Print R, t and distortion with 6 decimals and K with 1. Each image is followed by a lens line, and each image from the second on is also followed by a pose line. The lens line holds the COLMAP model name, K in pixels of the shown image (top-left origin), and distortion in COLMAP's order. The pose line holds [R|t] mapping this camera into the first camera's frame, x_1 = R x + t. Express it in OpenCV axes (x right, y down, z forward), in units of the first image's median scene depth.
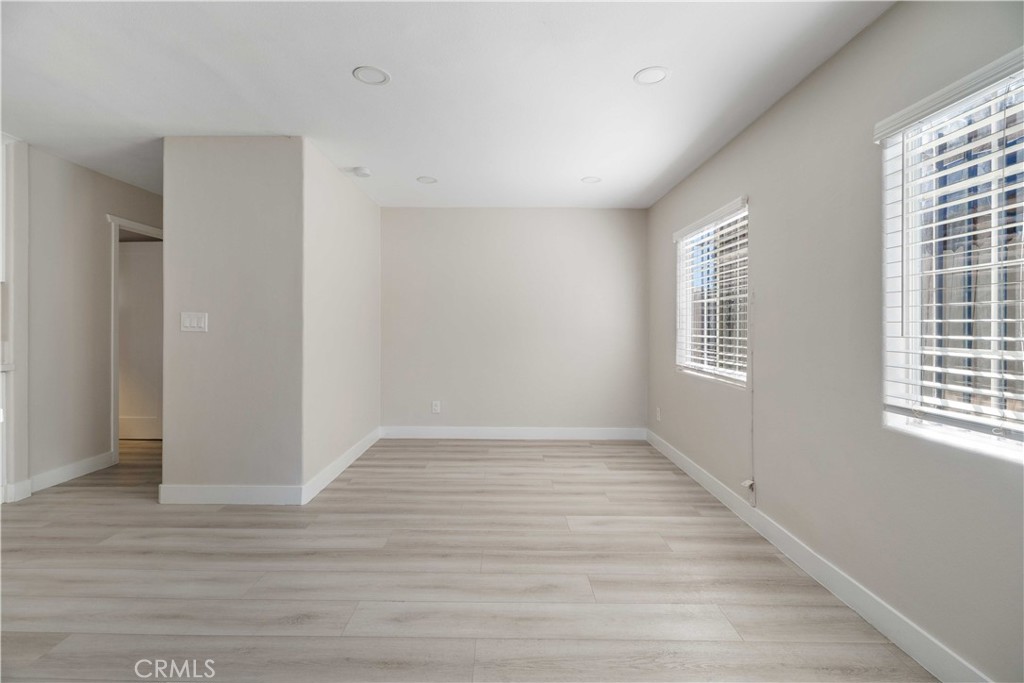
lens RADIAL K [[460.3, 0, 504.6], [0, 460.3, 327.2], [0, 0, 1]] dist [-0.002980, -0.000537]
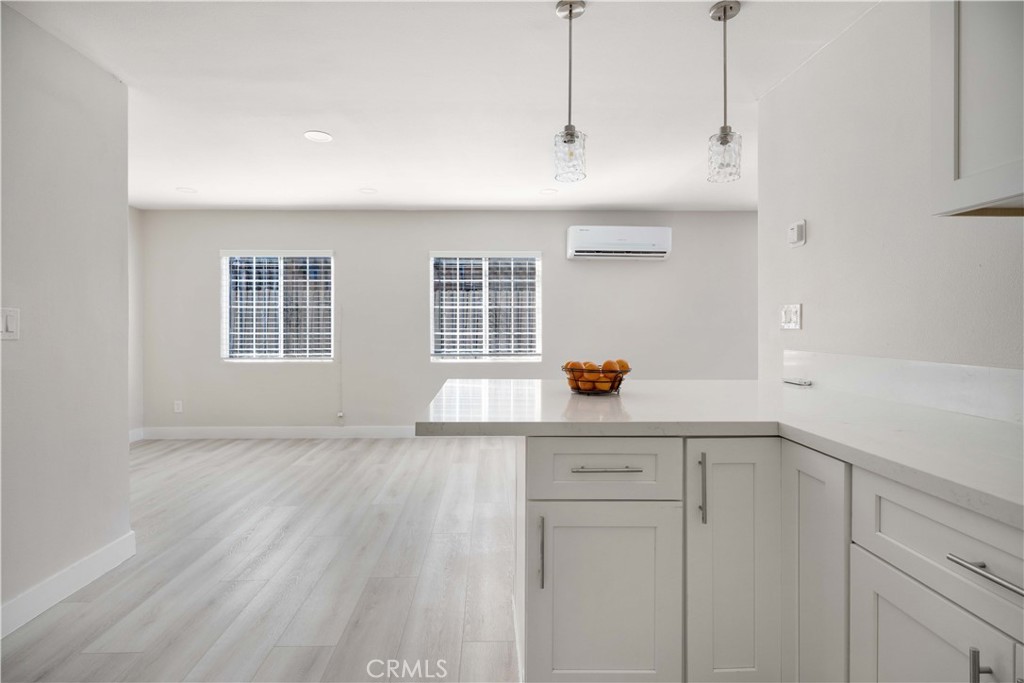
lens RADIAL K [[505.3, 0, 510.9], [0, 505.3, 325.3], [0, 0, 1]] dist [-0.035316, -0.000014]
pose [[-0.037214, -0.005284, 0.999293, -1.510444], [0.004900, 0.999973, 0.005470, -0.010842], [-0.999295, 0.005100, -0.037187, 0.439412]]
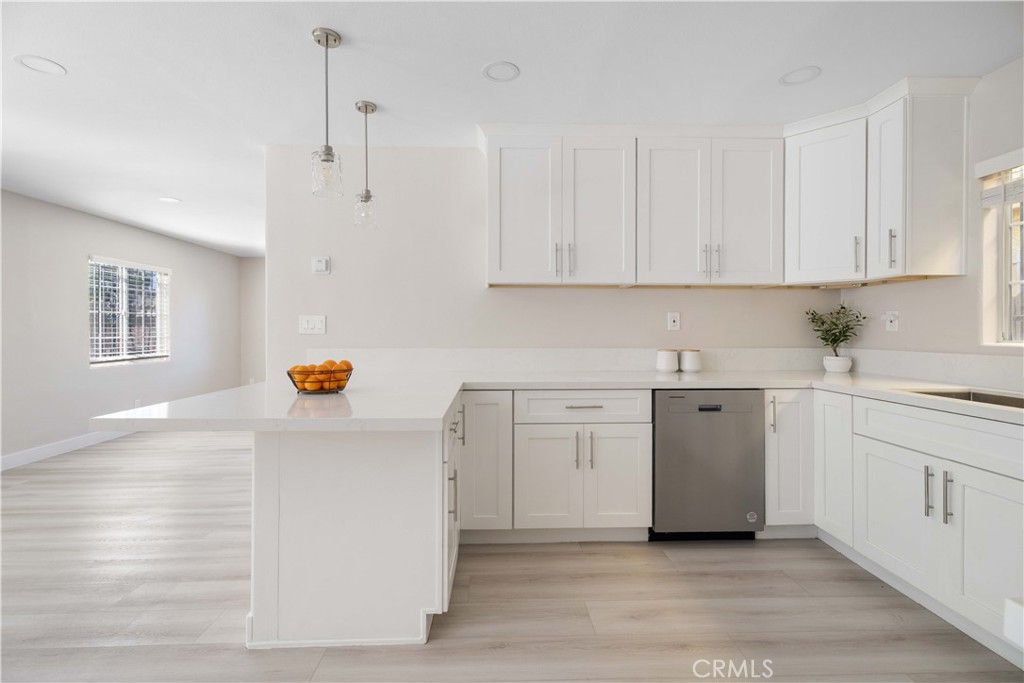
lens RADIAL K [[468.6, 0, 507.6], [0, 468.6, 331.8], [0, 0, 1]] dist [-0.000034, -0.000453]
pose [[-0.999643, 0.001045, -0.026707, -1.052061], [0.000855, 0.999974, 0.007112, -0.010124], [0.026714, 0.007087, -0.999618, 1.081661]]
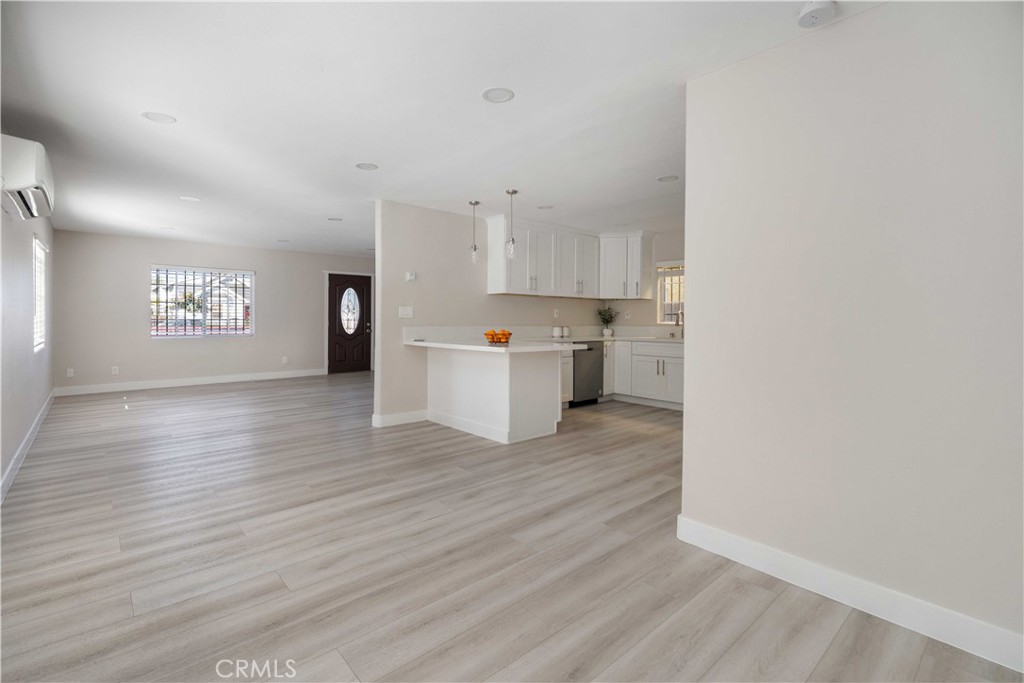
lens RADIAL K [[468.6, 0, 507.6], [0, 468.6, 331.8], [0, 0, 1]] dist [-0.000034, -0.000453]
pose [[-0.748194, 0.011746, -0.663376, 0.386845], [-0.010883, 0.999492, 0.029971, -0.000590], [0.663391, 0.029644, -0.747685, 1.626440]]
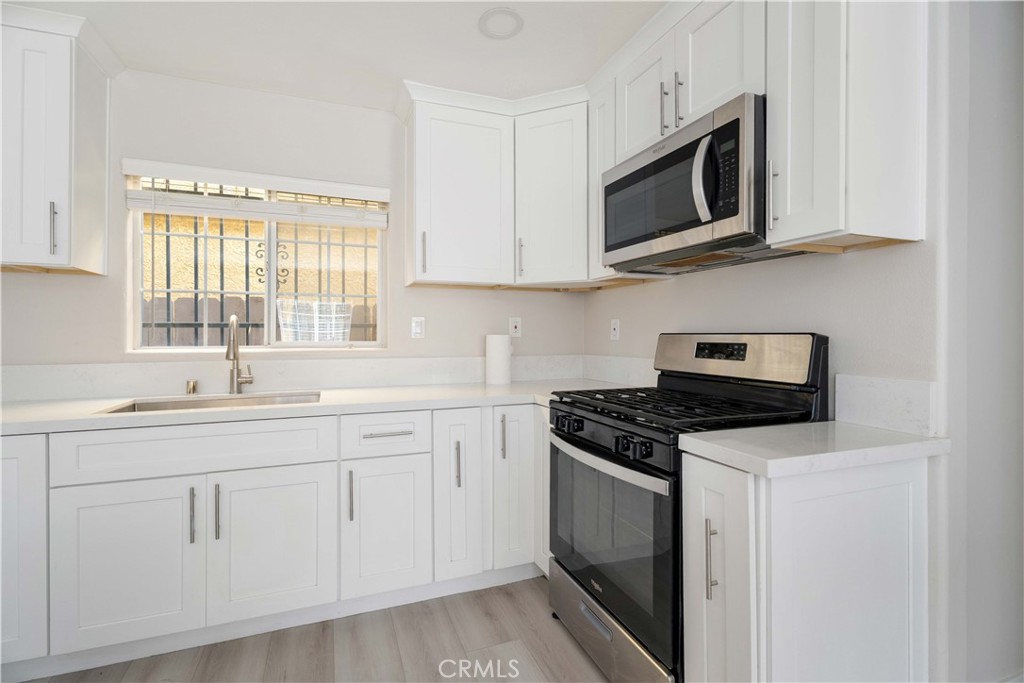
lens RADIAL K [[468.6, 0, 507.6], [0, 468.6, 331.8], [0, 0, 1]] dist [-0.000034, -0.000453]
pose [[0.362239, -0.005811, -0.932067, -0.948715], [-0.004068, 0.999961, -0.007815, -0.011334], [0.932076, 0.006623, 0.362201, 0.556829]]
